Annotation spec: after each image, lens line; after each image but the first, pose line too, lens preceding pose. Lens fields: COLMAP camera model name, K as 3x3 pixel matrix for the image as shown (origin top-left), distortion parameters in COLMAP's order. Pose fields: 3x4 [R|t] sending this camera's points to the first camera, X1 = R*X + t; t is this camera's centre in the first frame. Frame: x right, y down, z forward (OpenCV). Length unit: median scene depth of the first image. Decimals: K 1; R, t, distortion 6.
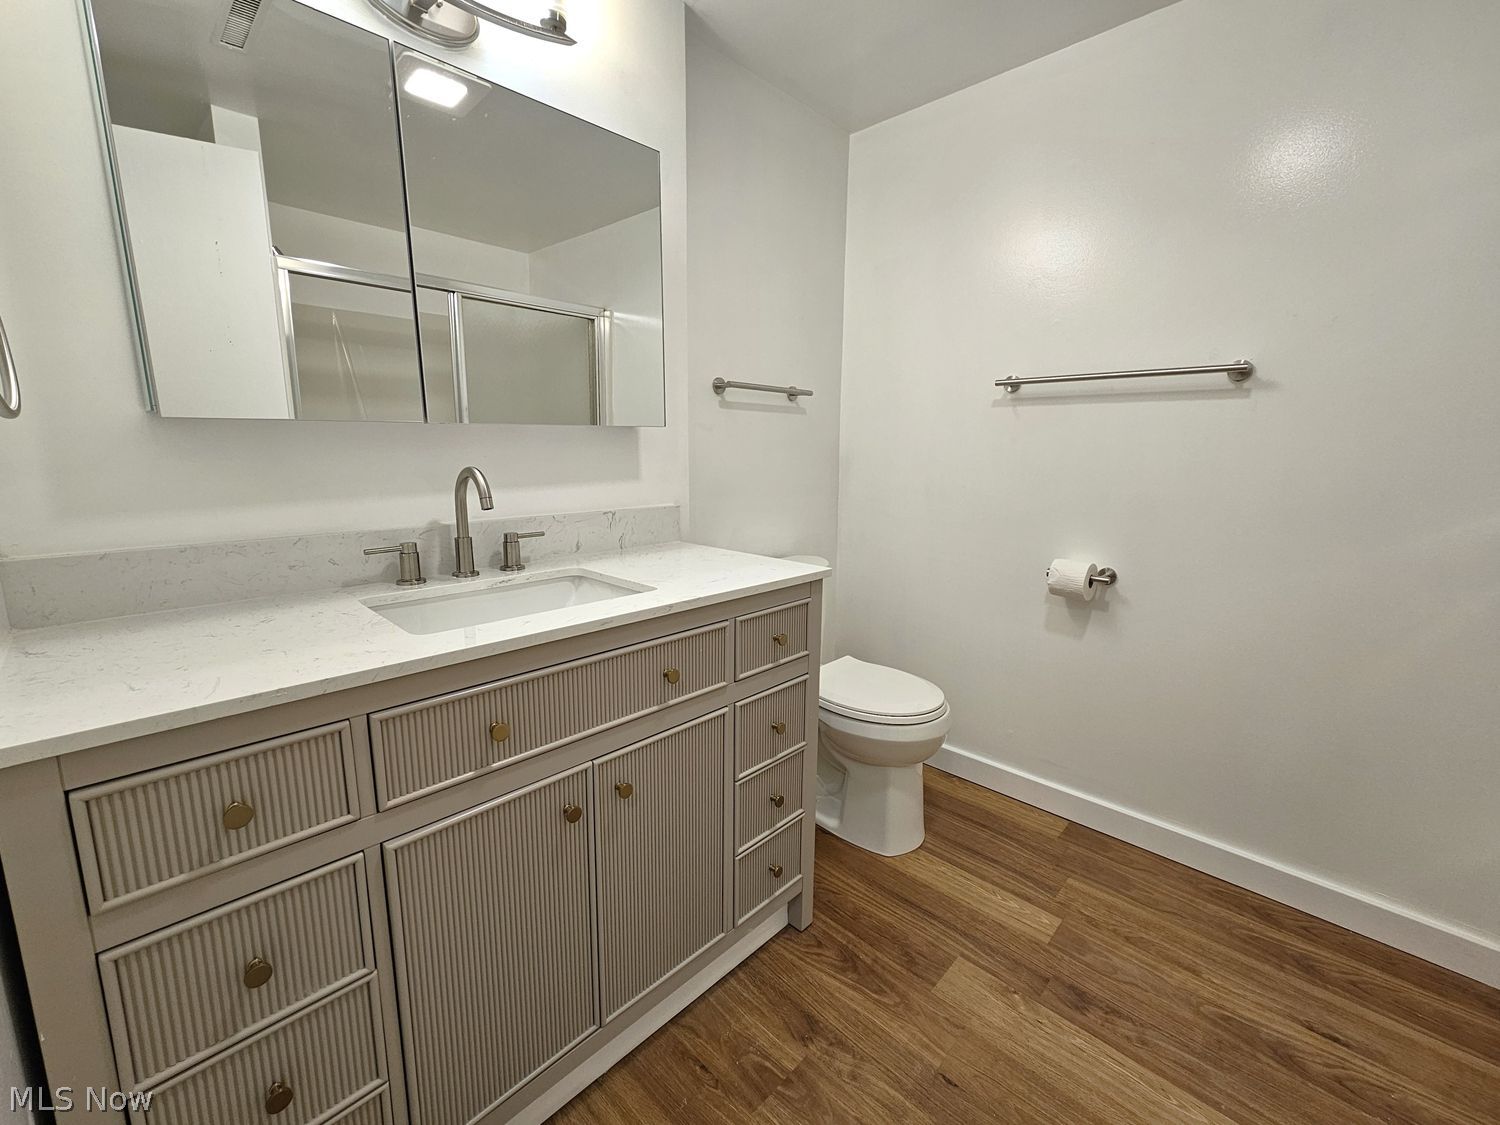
lens RADIAL K [[619.5, 0, 750.0], [0, 619.5, 562.5], [0, 0, 1]] dist [0.000836, 0.000073]
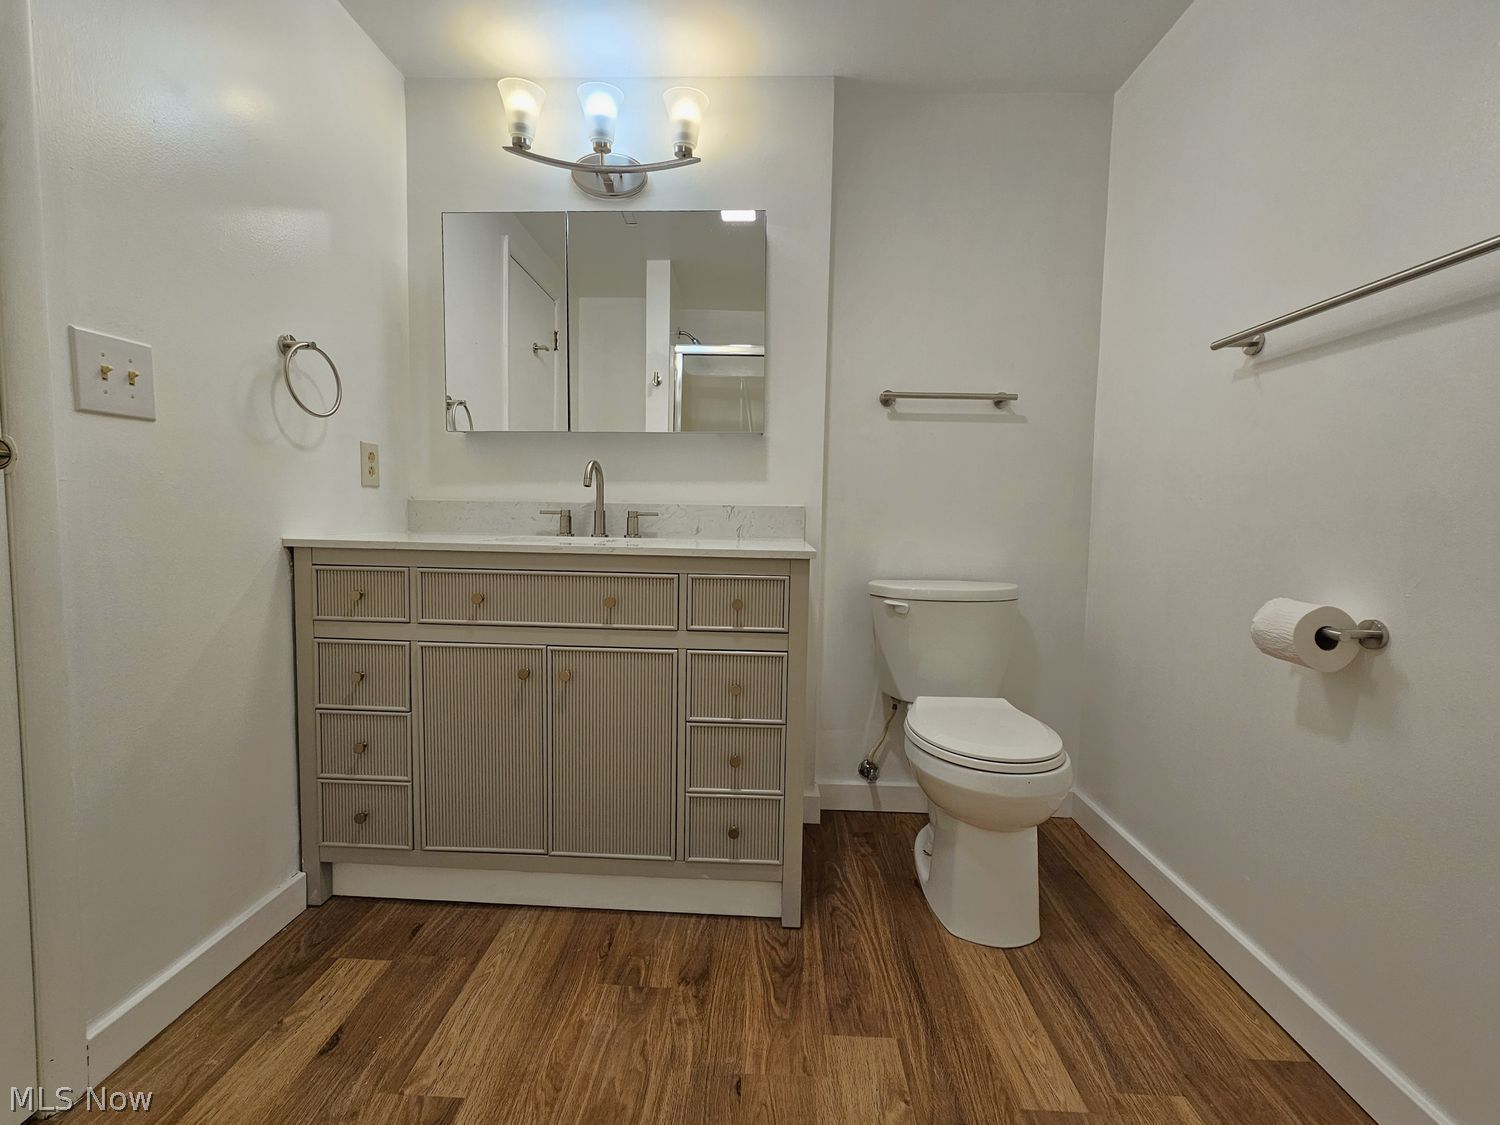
lens RADIAL K [[646.2, 0, 750.0], [0, 646.2, 562.5], [0, 0, 1]] dist [0.001658, 0.000406]
pose [[0.674759, 0.063222, -0.735325, 0.779380], [-0.148172, 0.987643, -0.051053, 0.091777], [0.723011, 0.143403, 0.675789, 0.200134]]
